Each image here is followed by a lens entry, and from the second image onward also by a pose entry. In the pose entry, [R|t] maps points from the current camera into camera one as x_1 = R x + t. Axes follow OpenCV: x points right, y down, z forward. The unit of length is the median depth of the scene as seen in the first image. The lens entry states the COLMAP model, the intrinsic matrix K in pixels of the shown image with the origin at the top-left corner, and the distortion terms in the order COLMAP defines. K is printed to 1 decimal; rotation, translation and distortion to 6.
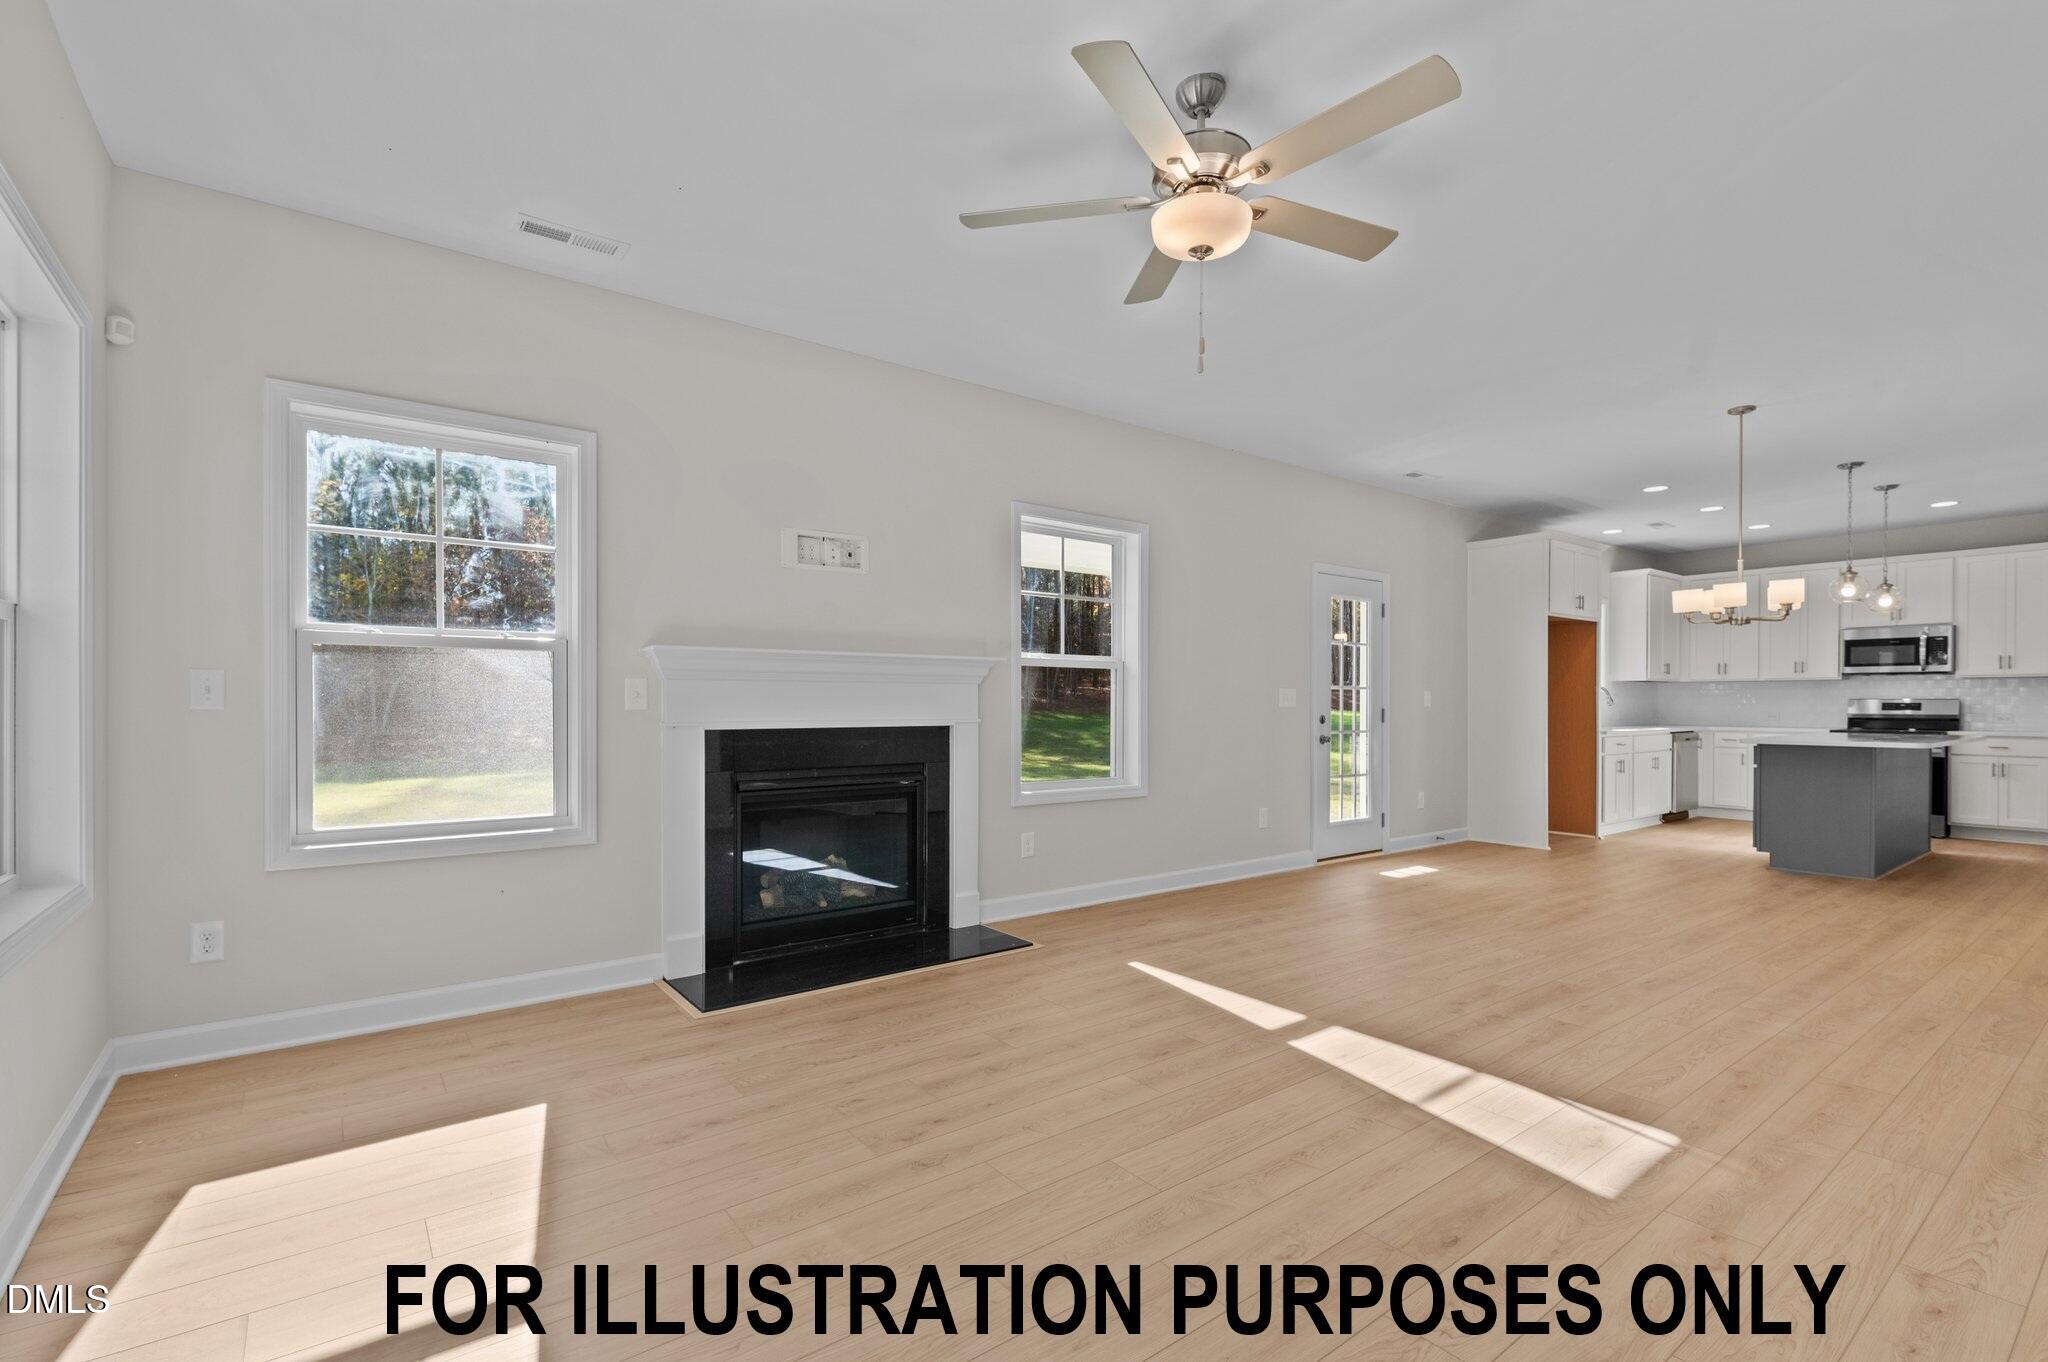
lens RADIAL K [[928.2, 0, 1021.9], [0, 928.2, 719.5], [0, 0, 1]] dist [0.000244, -0.000748]
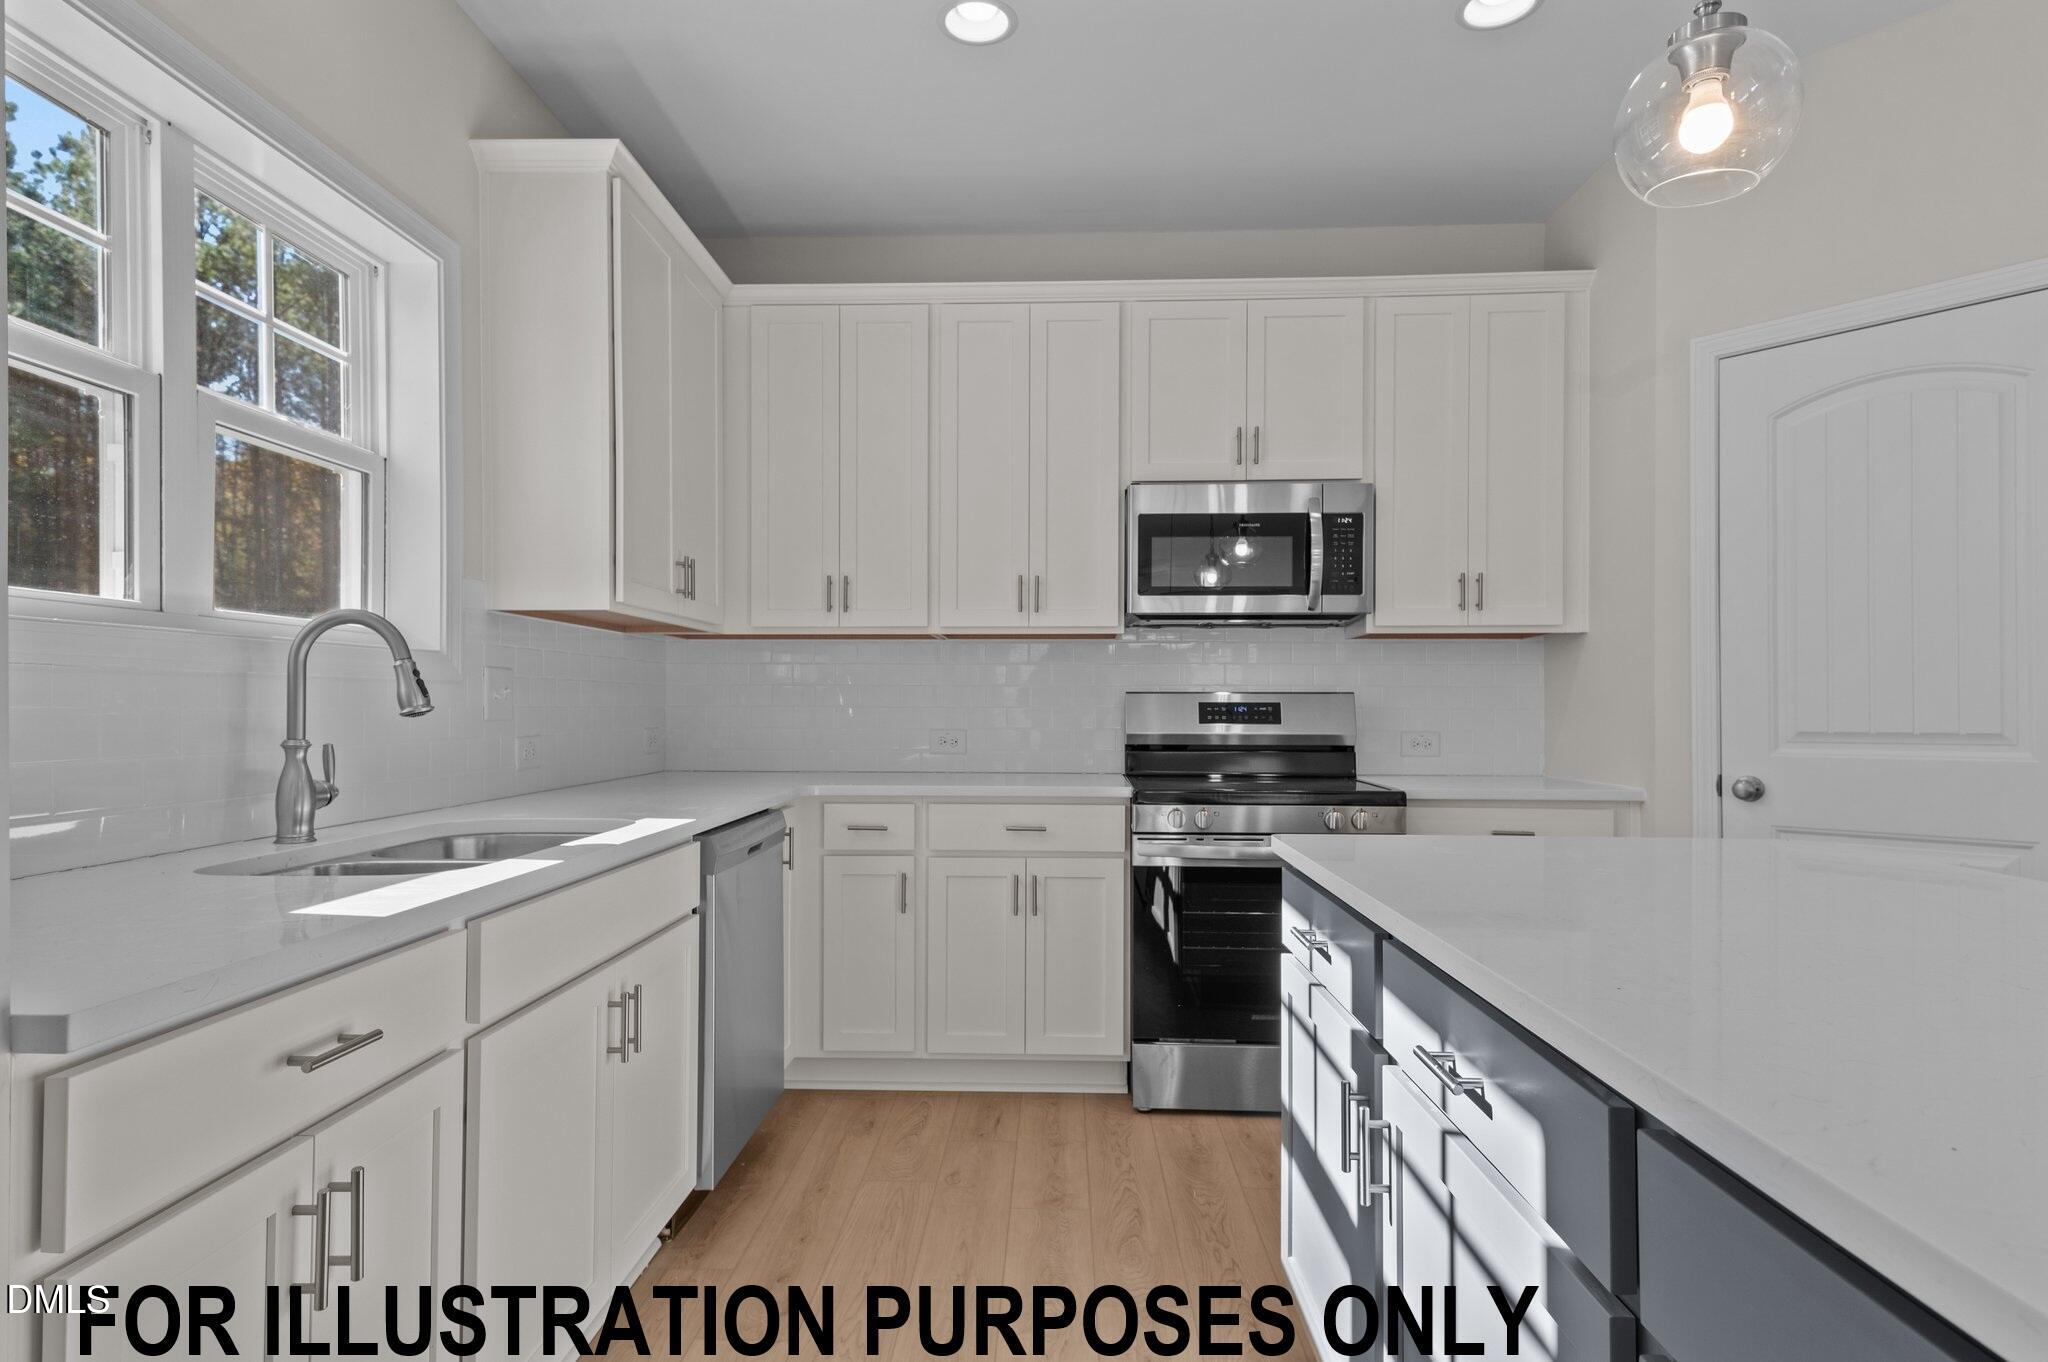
lens RADIAL K [[1087.5, 0, 1019.0], [0, 1087.5, 714.5], [0, 0, 1]] dist [0.036068, -0.000166]
pose [[0.630131, -0.004906, 0.776473, 0.580080], [0.012031, 0.999922, -0.003446, -0.013301], [-0.776395, 0.011513, 0.630141, 0.825528]]
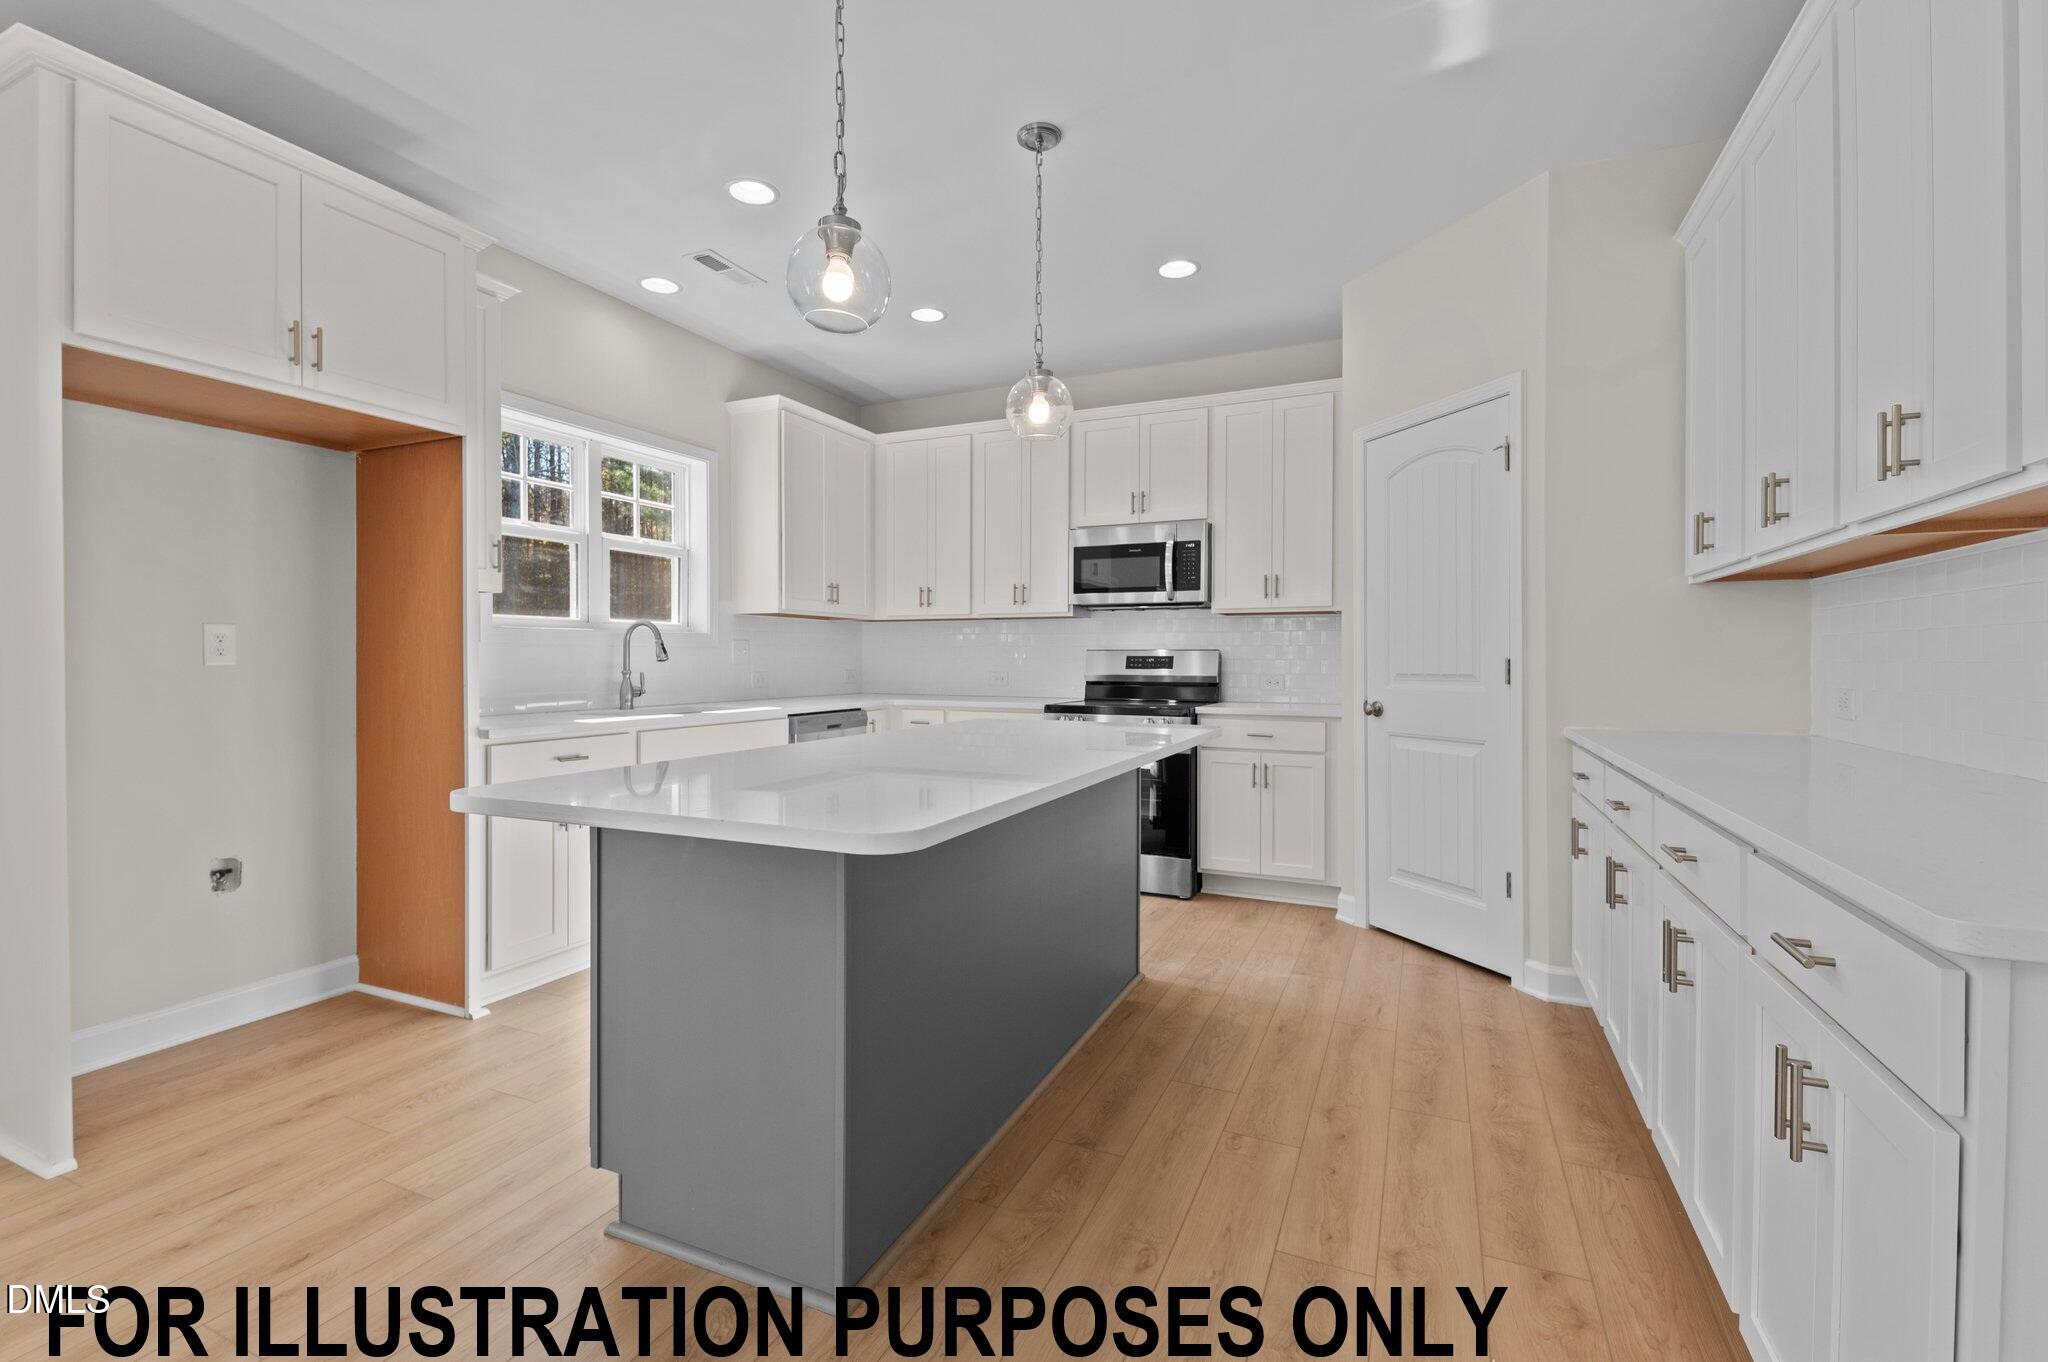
lens RADIAL K [[892.5, 0, 1024.0], [0, 892.5, 681.0], [0, 0, 1]] dist [0.000933, 0.000026]
pose [[0.877668, -0.009635, 0.479172, 0.621627], [0.006610, 0.999946, 0.007999, -0.007268], [-0.479223, -0.003853, 0.877685, 0.552357]]
